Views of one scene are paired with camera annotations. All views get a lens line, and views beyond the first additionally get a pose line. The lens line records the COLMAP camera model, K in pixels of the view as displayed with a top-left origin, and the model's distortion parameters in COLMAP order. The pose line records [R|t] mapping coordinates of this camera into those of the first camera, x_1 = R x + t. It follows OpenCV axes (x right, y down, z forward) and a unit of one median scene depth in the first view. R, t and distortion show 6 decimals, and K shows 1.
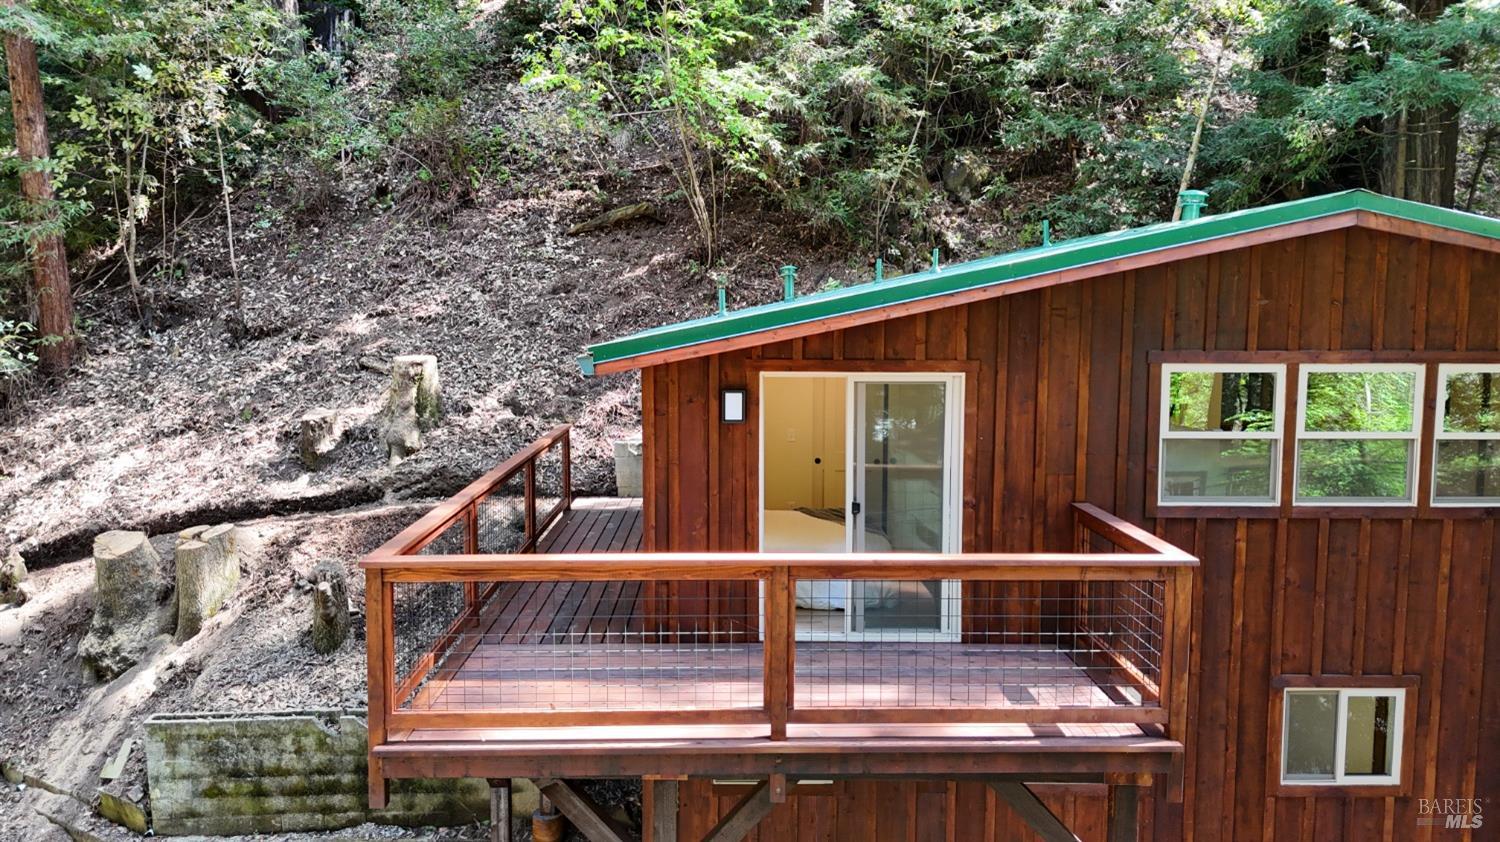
lens RADIAL K [[1106.1, 0, 752.3], [0, 1106.1, 415.8], [0, 0, 1]] dist [0.035147, -0.007276]
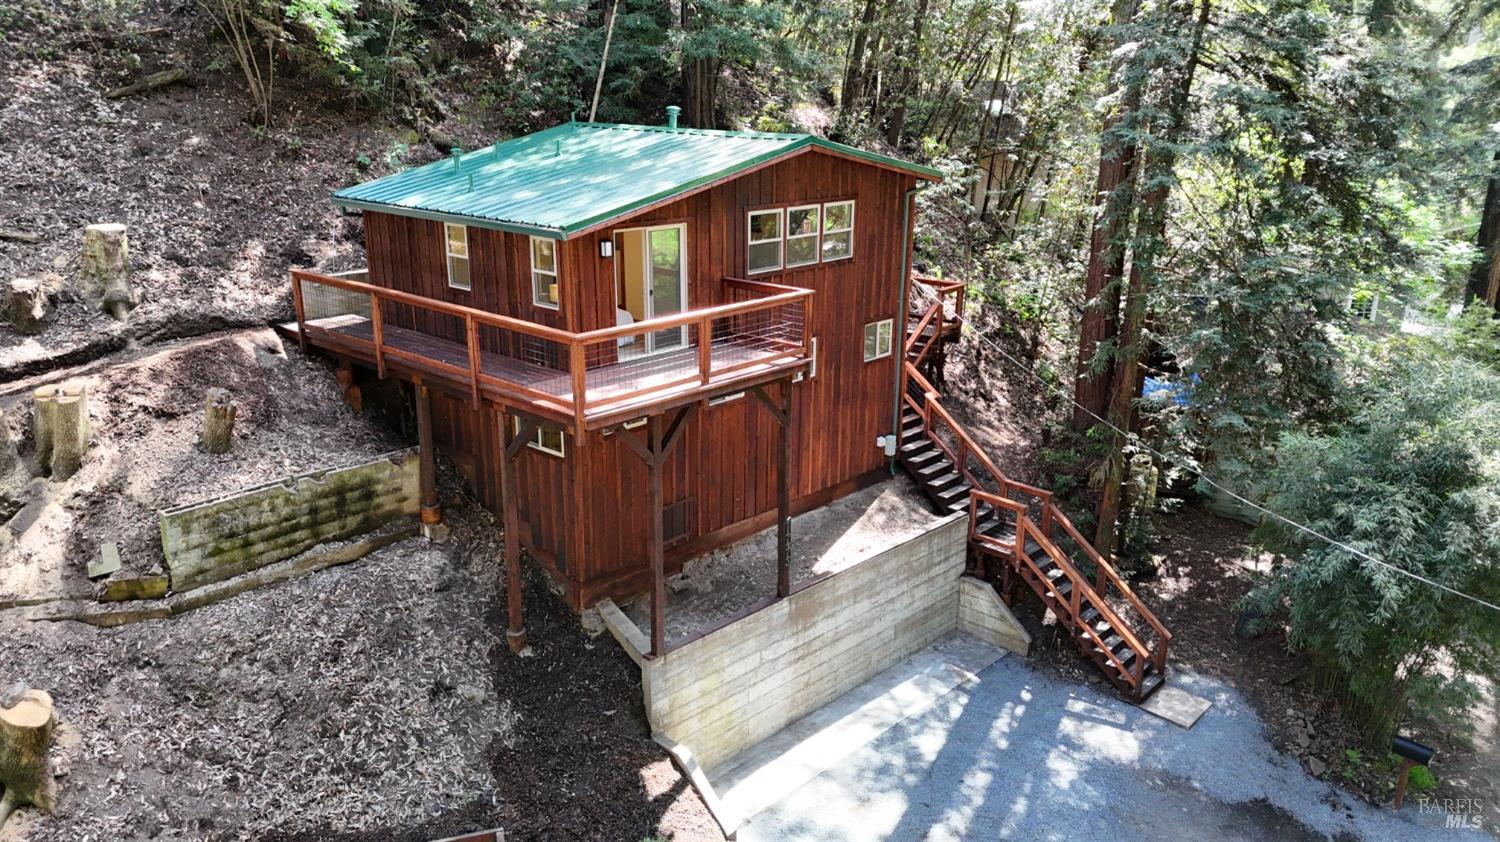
lens RADIAL K [[1106.1, 0, 745.6], [0, 1106.1, 421.8], [0, 0, 1]] dist [0.035147, -0.007276]
pose [[0.695617, -0.205892, 0.688277, -0.960471], [0.063884, 0.971985, 0.226195, -0.106123], [-0.715567, -0.113375, 0.689282, -0.453289]]
